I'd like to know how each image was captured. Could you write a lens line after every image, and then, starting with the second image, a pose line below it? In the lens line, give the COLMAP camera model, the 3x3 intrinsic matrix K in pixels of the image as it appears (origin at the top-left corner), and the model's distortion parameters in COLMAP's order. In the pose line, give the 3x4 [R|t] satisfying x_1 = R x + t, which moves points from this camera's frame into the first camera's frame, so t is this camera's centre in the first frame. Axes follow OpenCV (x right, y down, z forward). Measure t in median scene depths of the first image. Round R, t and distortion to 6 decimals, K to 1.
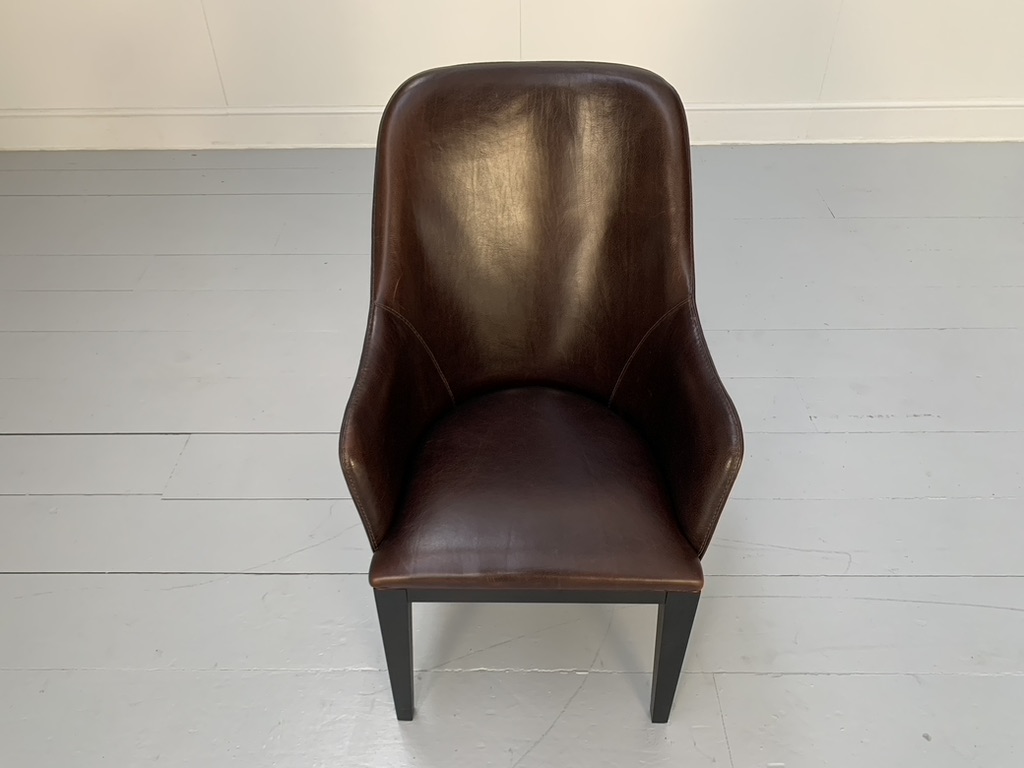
lens RADIAL K [[785.8, 0, 508.4], [0, 785.8, 373.8], [0, 0, 1]] dist [0.005804, 0.000994]
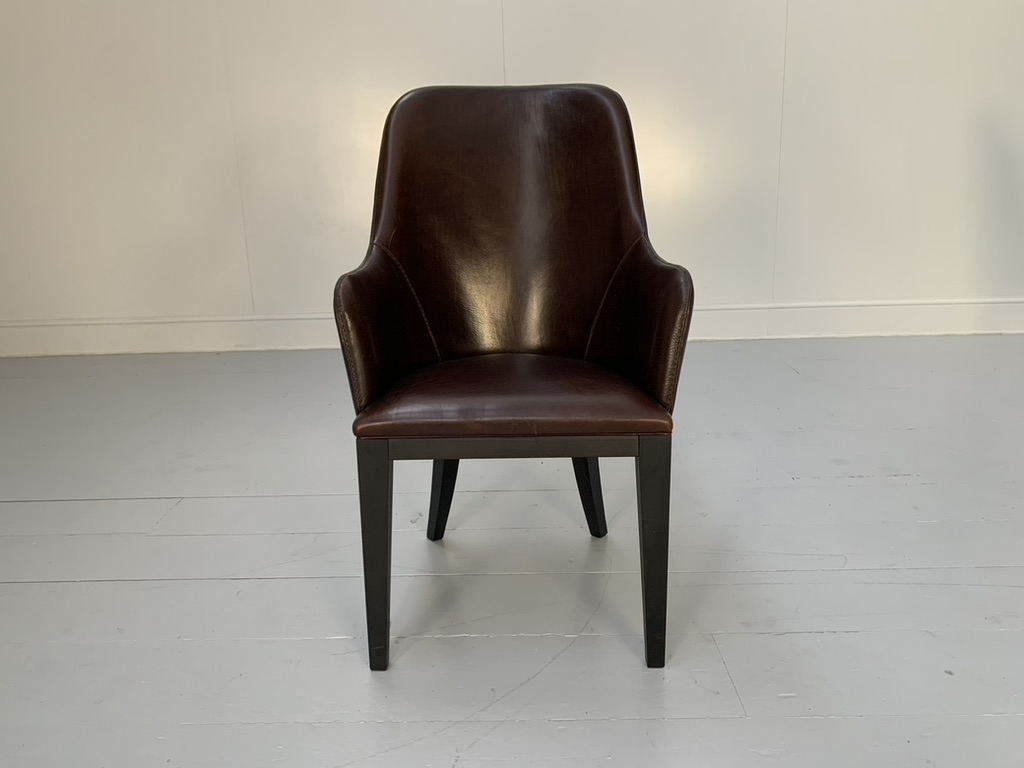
lens RADIAL K [[785.8, 0, 508.4], [0, 785.8, 373.8], [0, 0, 1]] dist [0.005804, 0.000994]
pose [[0.999940, -0.010914, -0.000736, 0.022969], [0.009554, 0.904151, -0.427107, 0.486451], [0.005327, 0.427074, 0.904201, 0.023437]]
